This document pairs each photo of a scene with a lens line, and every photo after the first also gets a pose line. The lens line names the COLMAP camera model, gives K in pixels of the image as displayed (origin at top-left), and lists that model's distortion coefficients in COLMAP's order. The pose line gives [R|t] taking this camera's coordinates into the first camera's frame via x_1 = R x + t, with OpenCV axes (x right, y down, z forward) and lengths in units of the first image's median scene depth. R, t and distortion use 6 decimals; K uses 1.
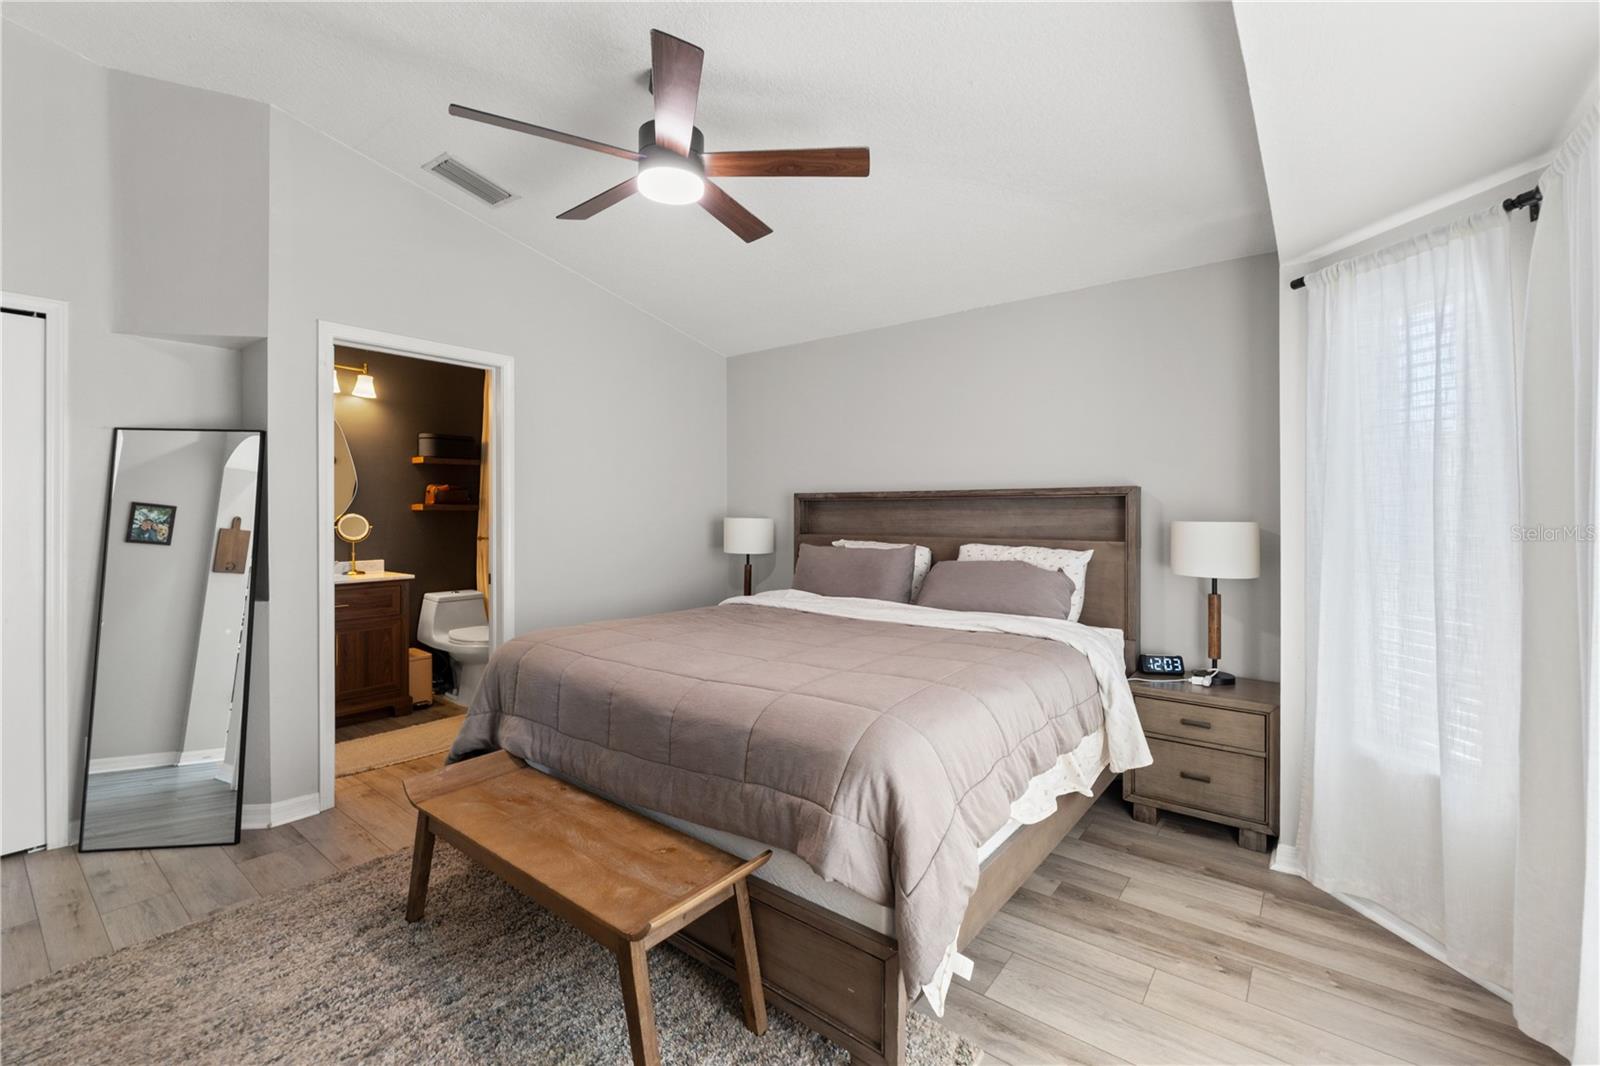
lens RADIAL K [[679.4, 0, 798.7], [0, 679.4, 515.8], [0, 0, 1]] dist [-0.000930, -0.000026]
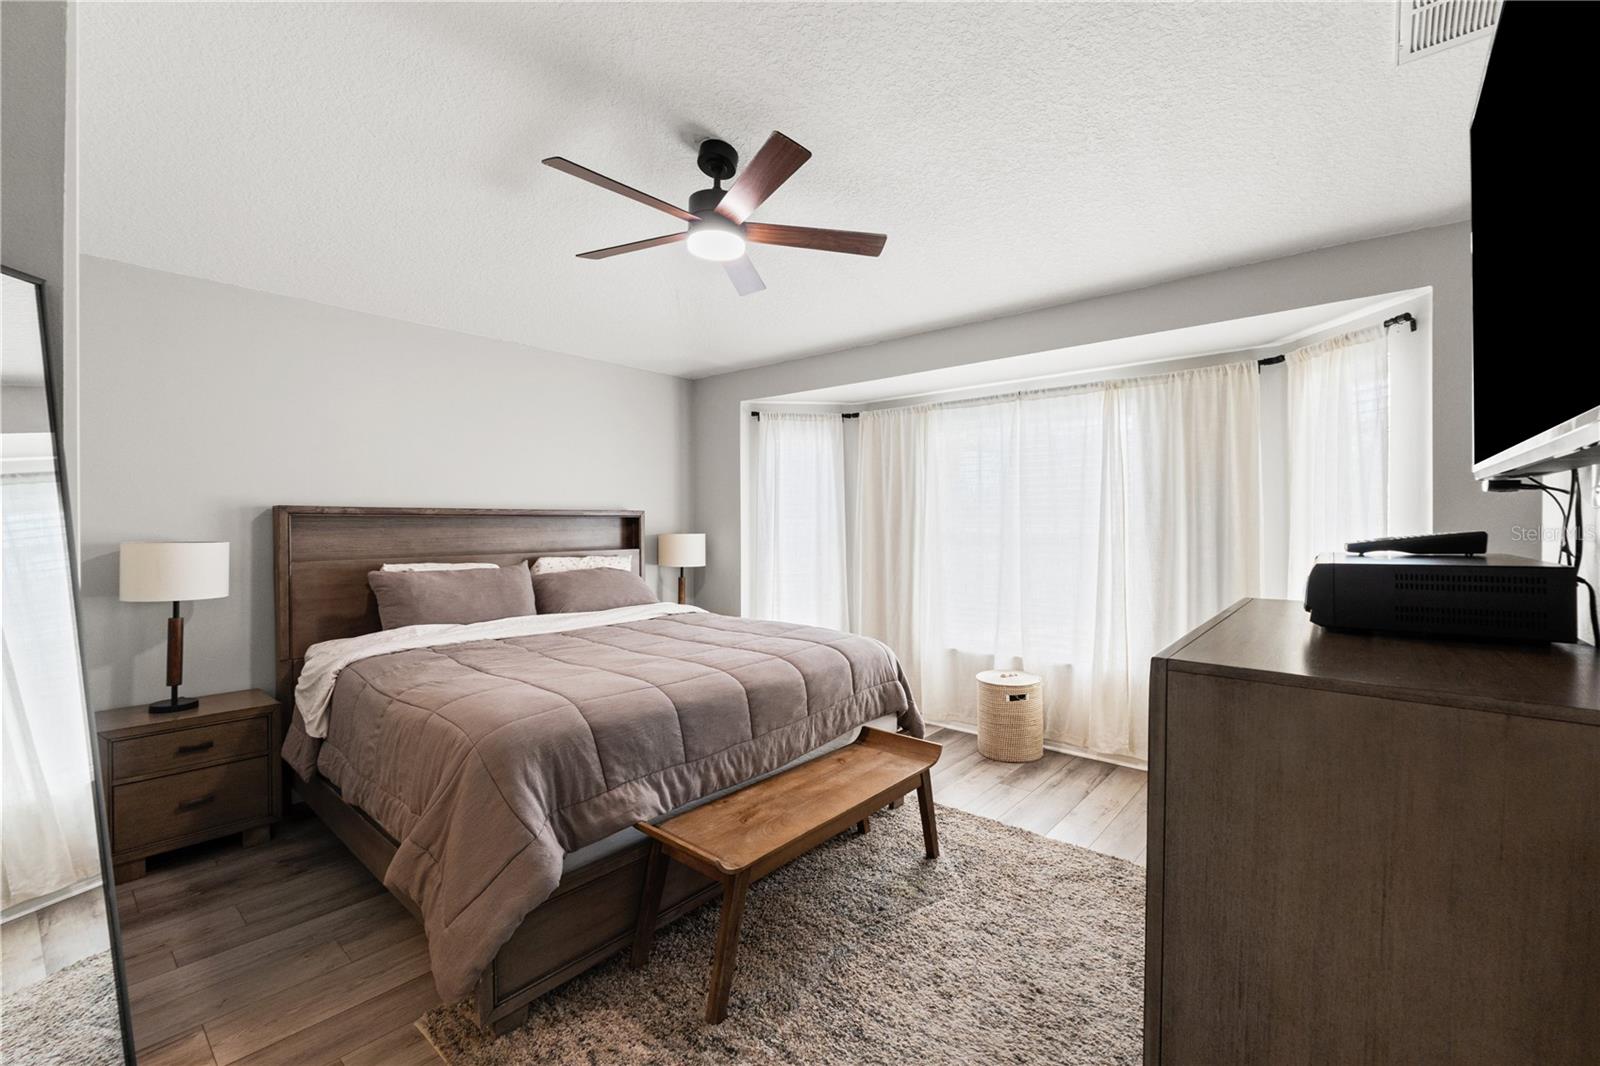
lens RADIAL K [[675.4, 0, 797.7], [0, 675.4, 534.3], [0, 0, 1]] dist [-0.009283, -0.000099]
pose [[0.042213, -0.015994, 0.998981, -1.003014], [0.008364, 0.999842, 0.015655, -0.013871], [-0.999074, 0.007695, 0.042341, 0.622839]]
